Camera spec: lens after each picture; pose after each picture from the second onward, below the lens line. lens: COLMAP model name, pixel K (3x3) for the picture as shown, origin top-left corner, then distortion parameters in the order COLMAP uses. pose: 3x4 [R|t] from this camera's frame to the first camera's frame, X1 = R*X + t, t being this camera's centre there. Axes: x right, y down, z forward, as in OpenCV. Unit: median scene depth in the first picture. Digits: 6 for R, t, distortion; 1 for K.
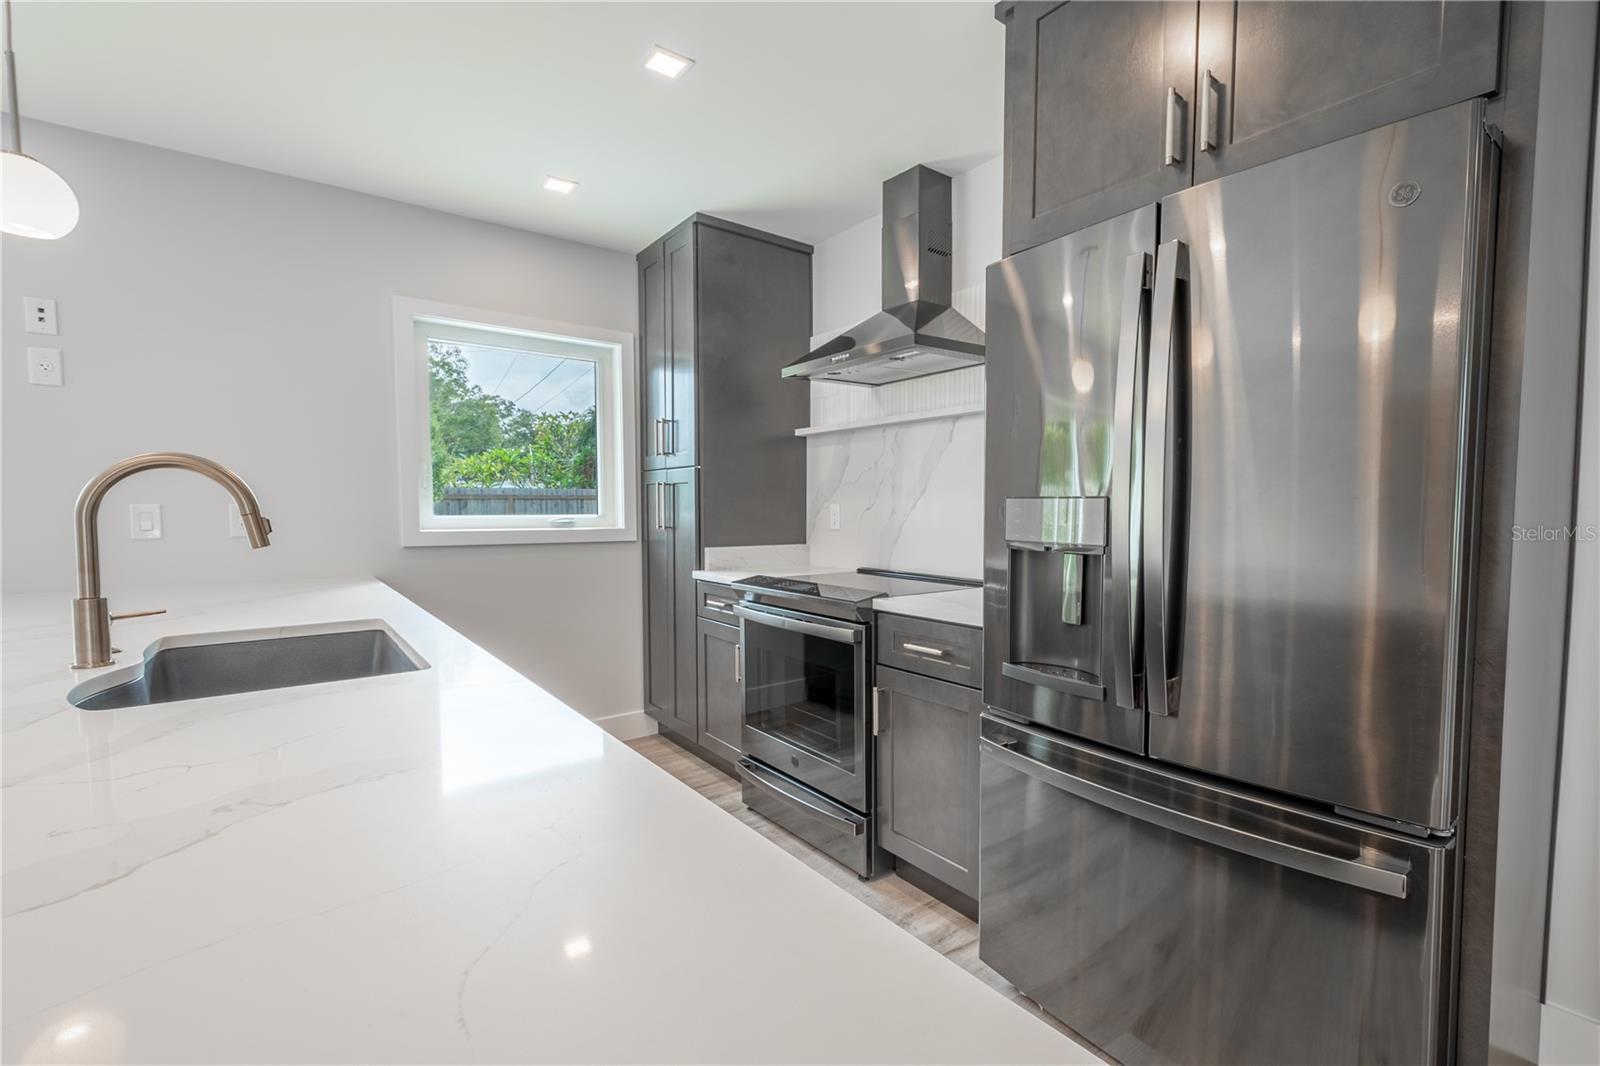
lens RADIAL K [[709.8, 0, 839.9], [0, 709.8, 548.5], [0, 0, 1]] dist [0.009176, -0.001442]
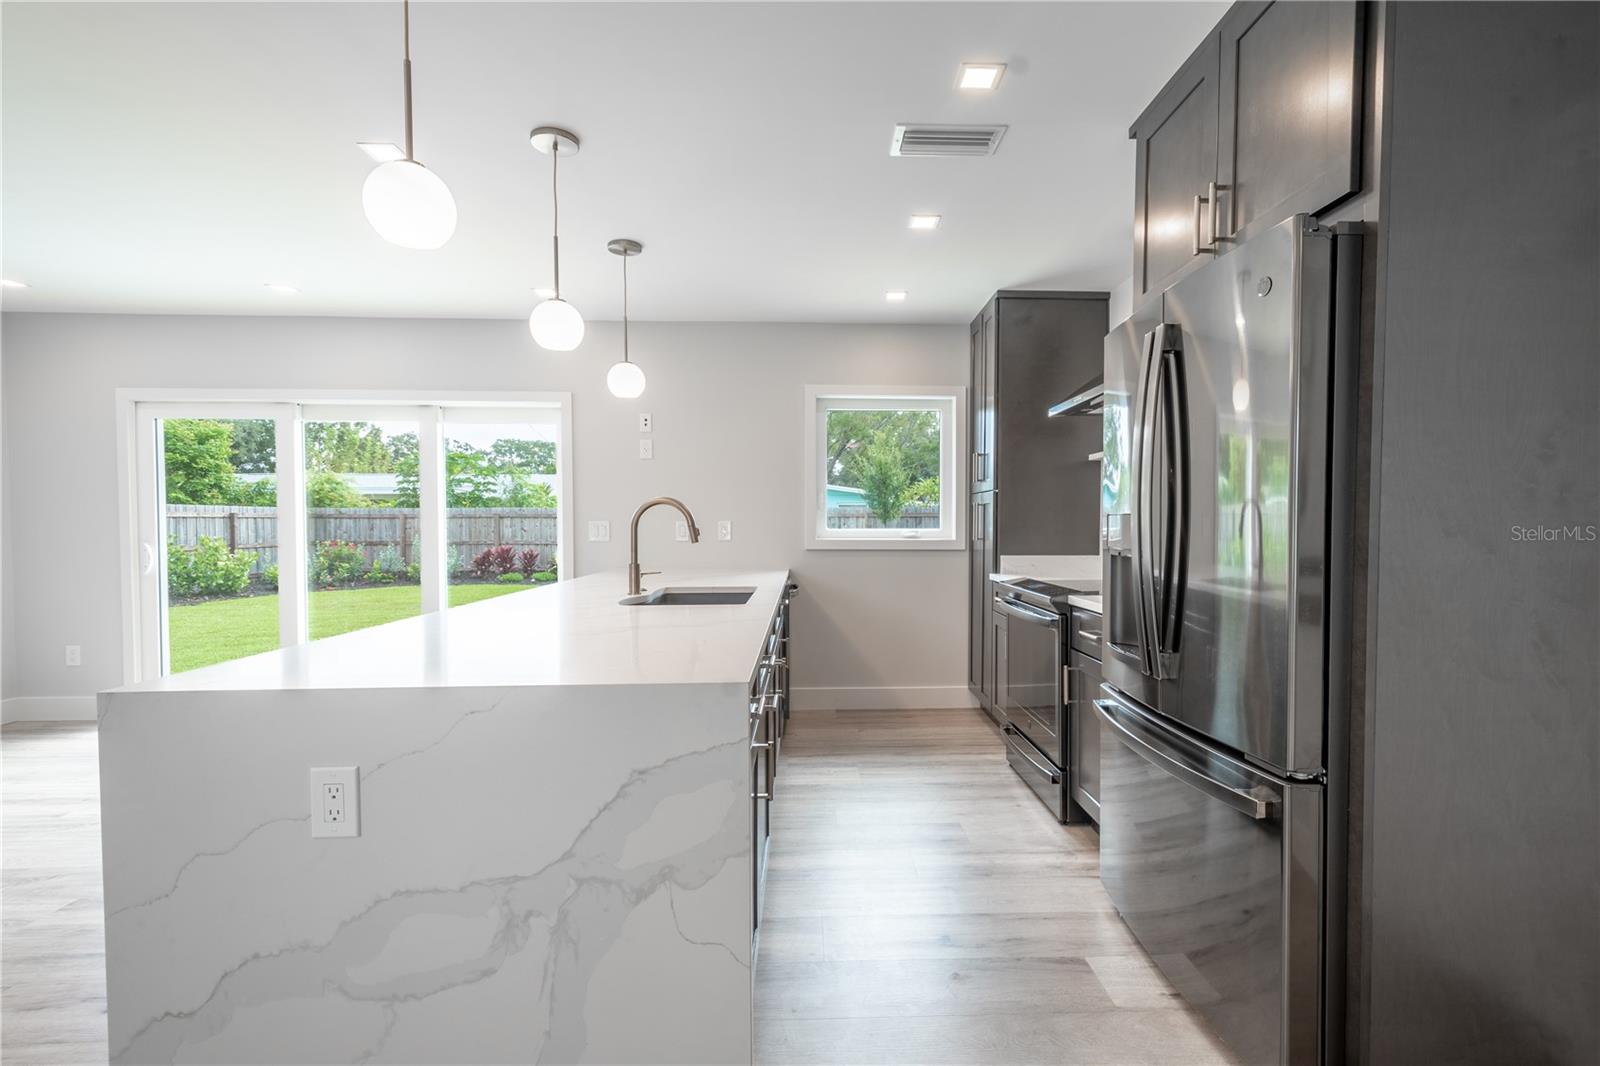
lens RADIAL K [[726.2, 0, 846.7], [0, 726.2, 544.5], [0, 0, 1]] dist [0.001238, -0.000619]
pose [[0.817295, 0.015533, -0.576011, 0.342827], [-0.032640, 0.999280, -0.019365, 0.013817], [0.575295, 0.034628, 0.817213, -0.201967]]
